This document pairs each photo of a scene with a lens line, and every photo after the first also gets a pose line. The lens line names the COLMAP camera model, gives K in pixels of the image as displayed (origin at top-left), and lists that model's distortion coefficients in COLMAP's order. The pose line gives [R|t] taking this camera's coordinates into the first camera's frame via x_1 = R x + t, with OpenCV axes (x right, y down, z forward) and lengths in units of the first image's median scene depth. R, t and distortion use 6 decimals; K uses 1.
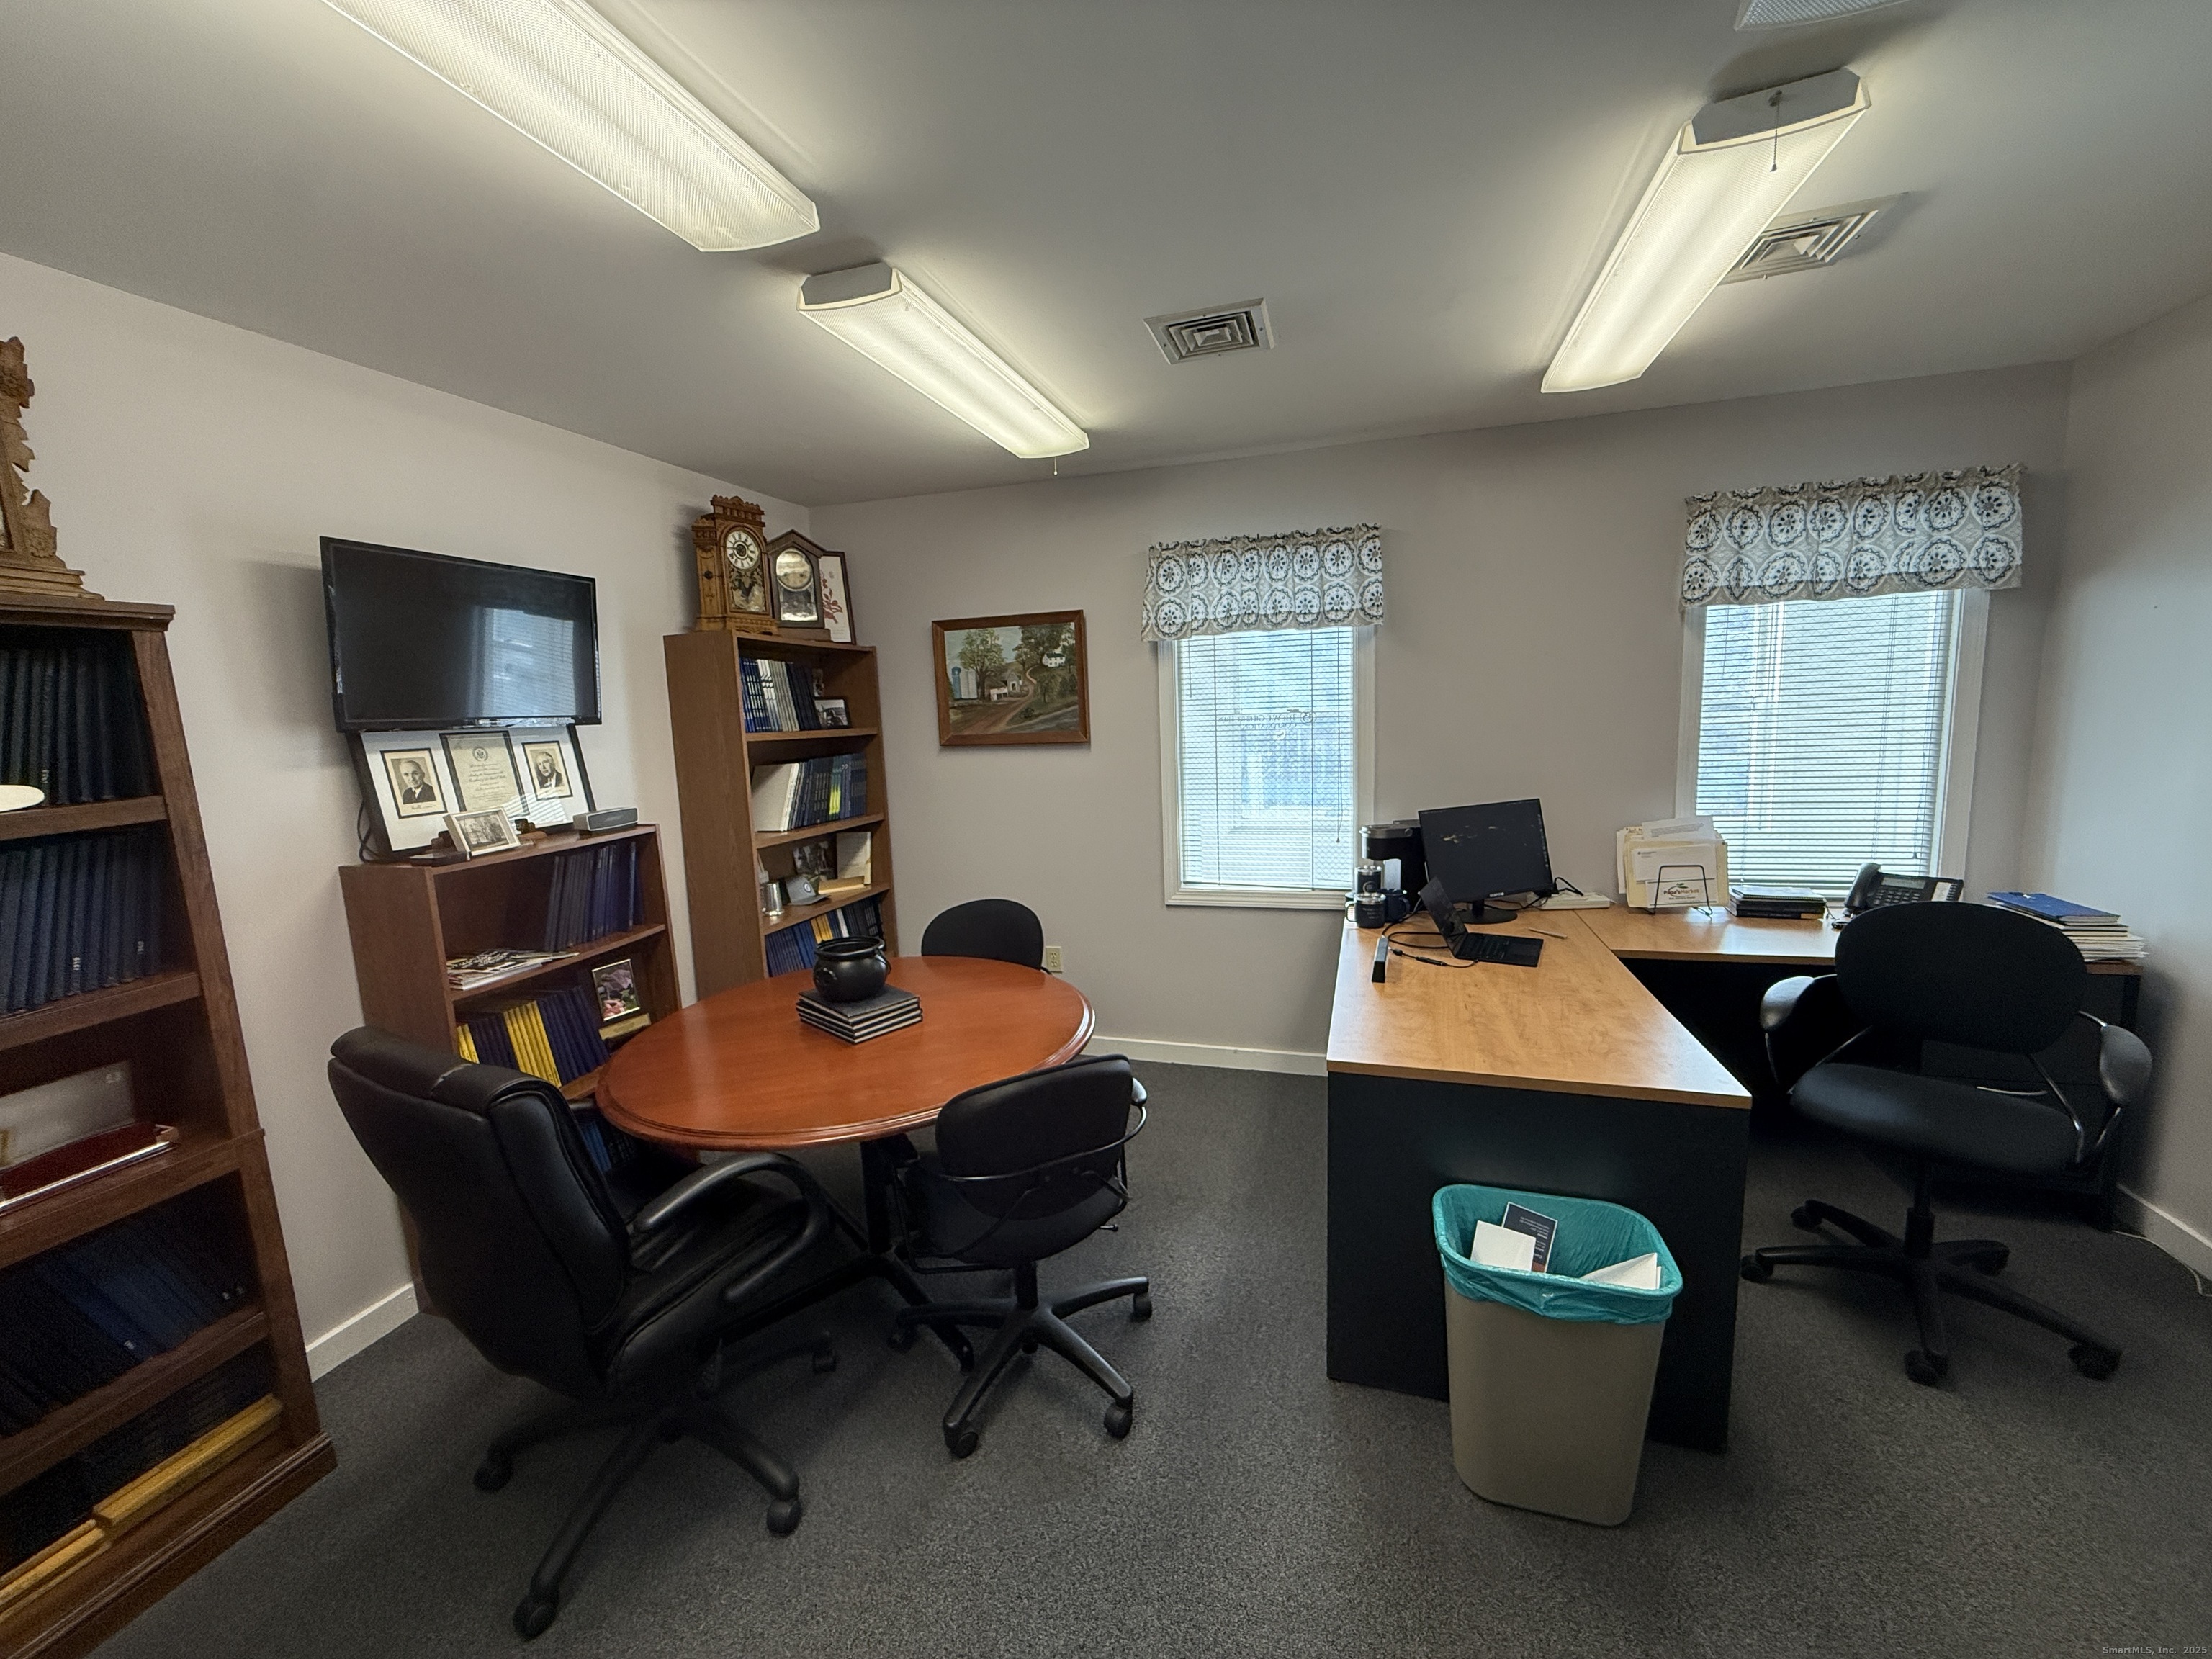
lens RADIAL K [[876.0, 0, 1096.7], [0, 876.0, 833.4], [0, 0, 1]] dist [-0.000727, 0.000000]
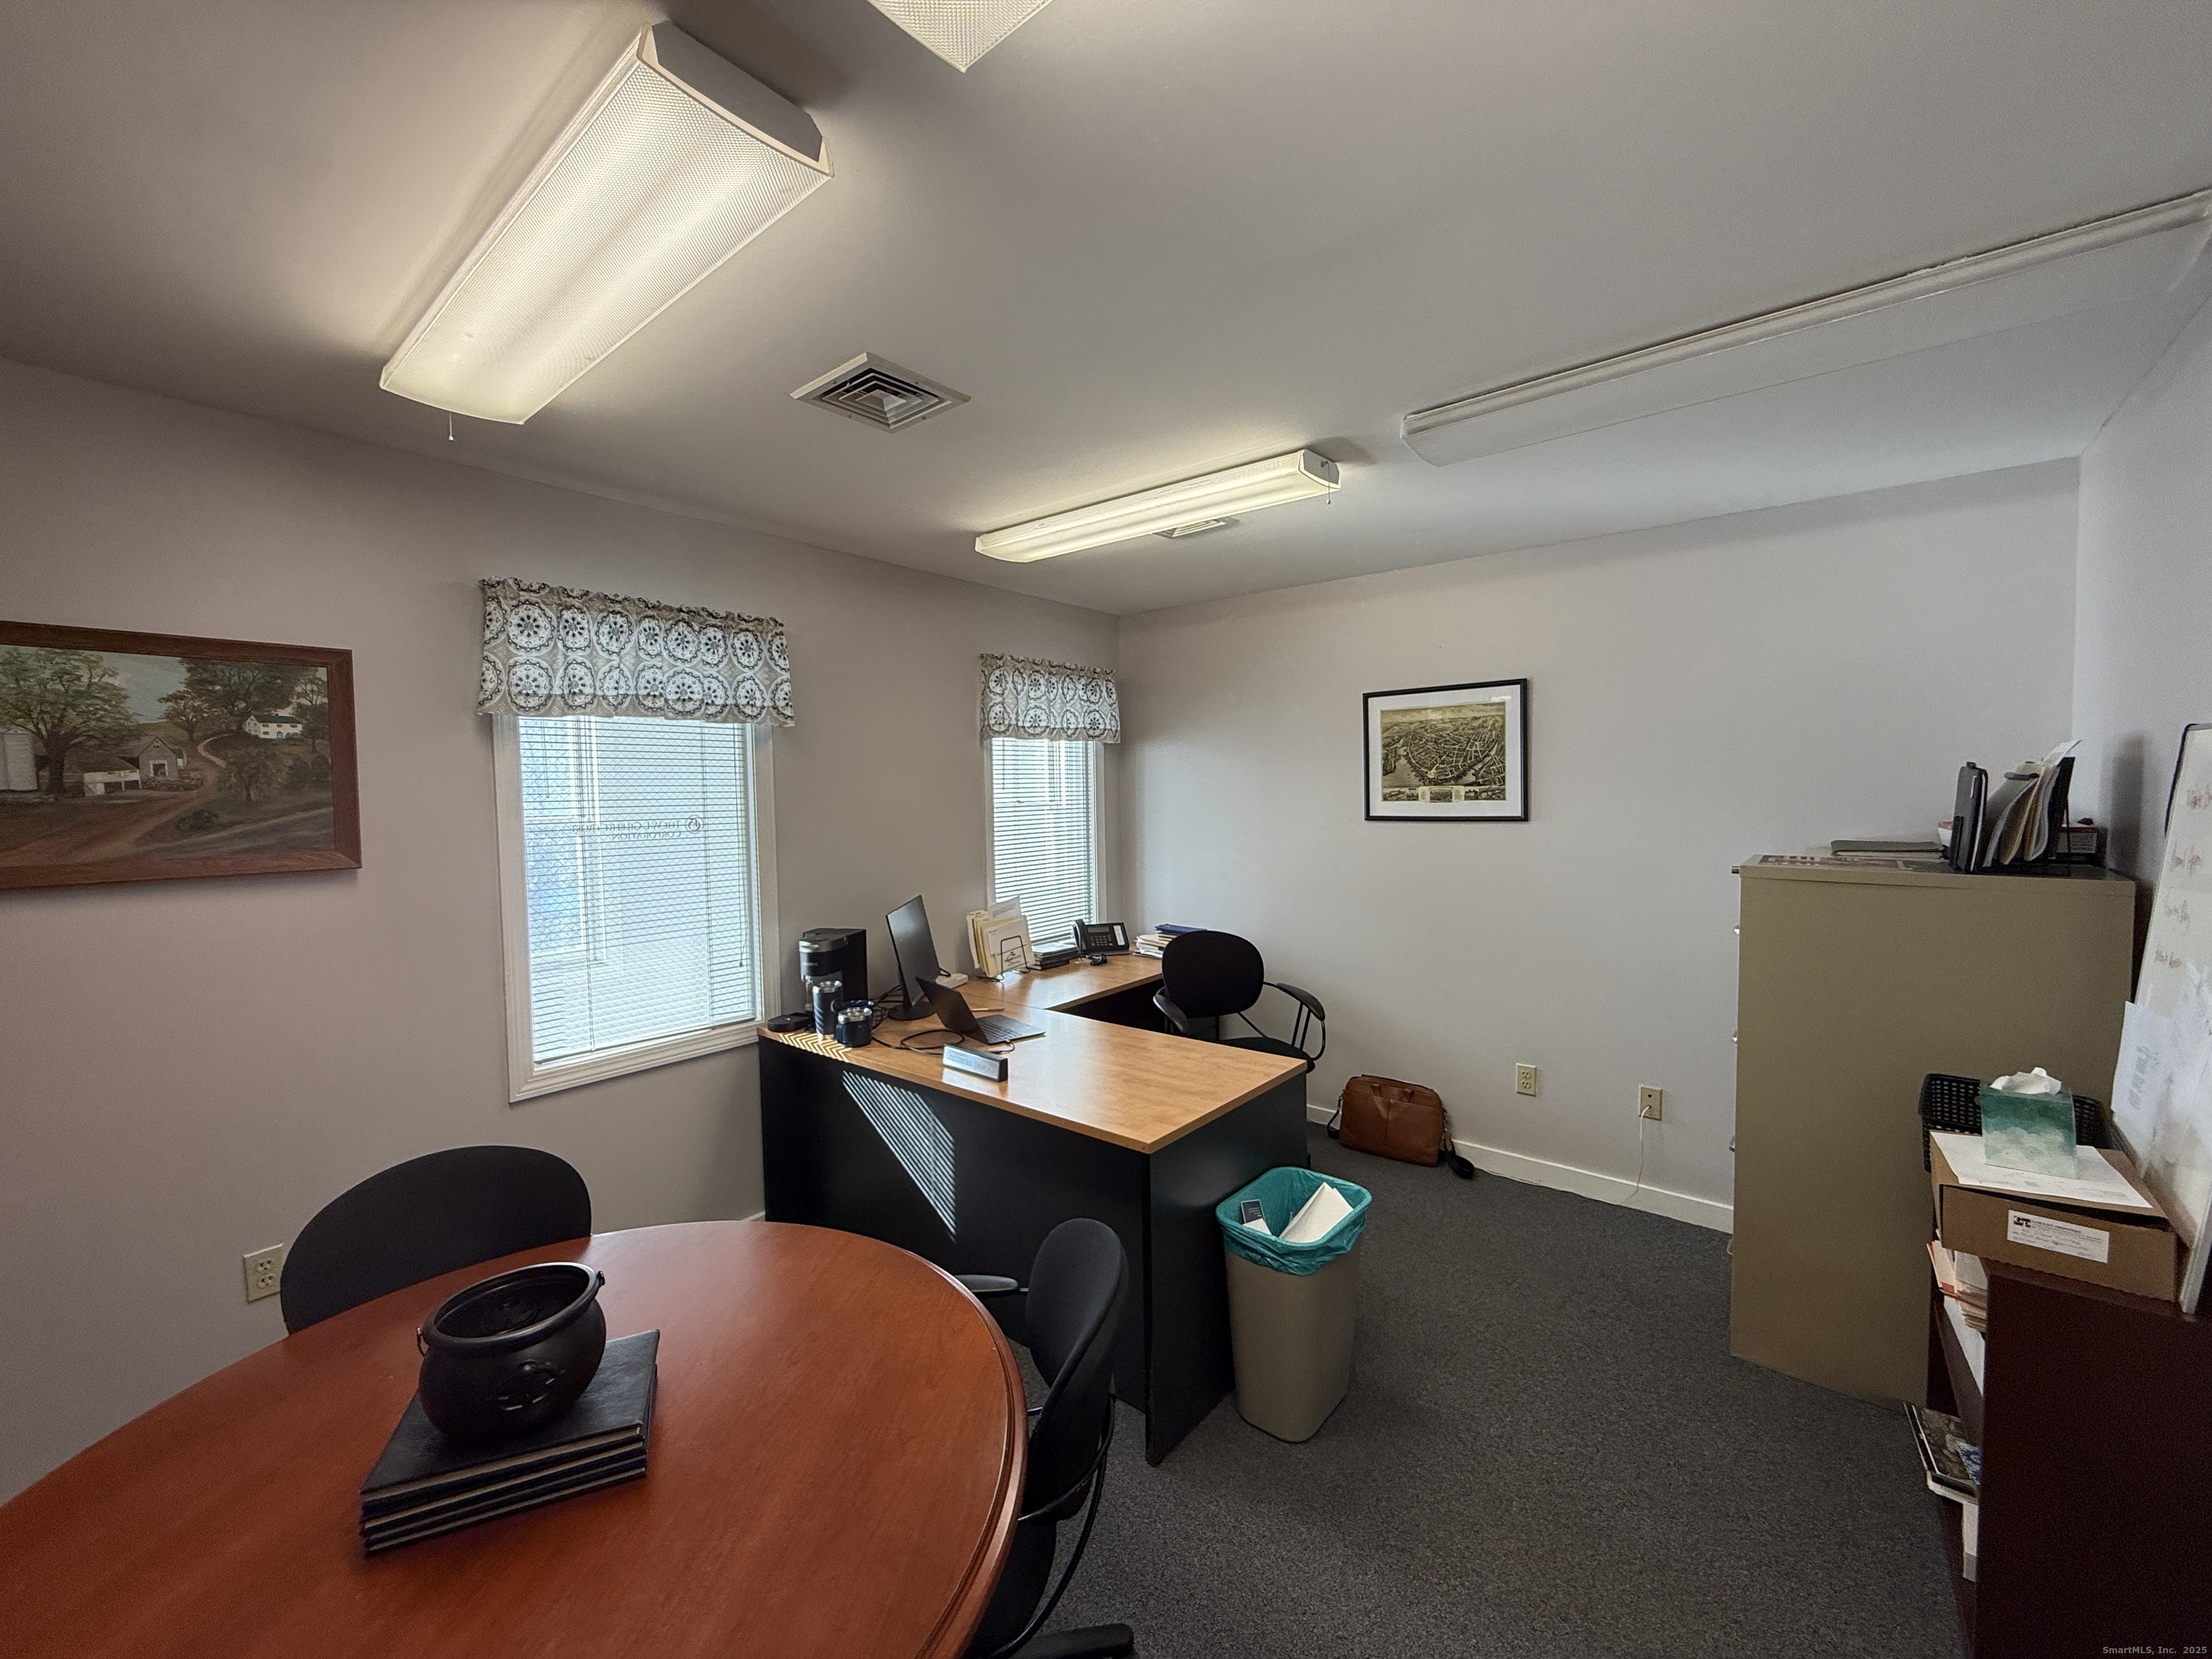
lens RADIAL K [[876.0, 0, 1106.1], [0, 876.0, 826.4], [0, 0, 1]] dist [-0.000727, 0.000000]
pose [[0.378537, -0.010291, 0.925529, -0.404609], [0.128262, 0.990874, -0.041442, -0.046486], [-0.916656, 0.134398, 0.376403, 0.333933]]
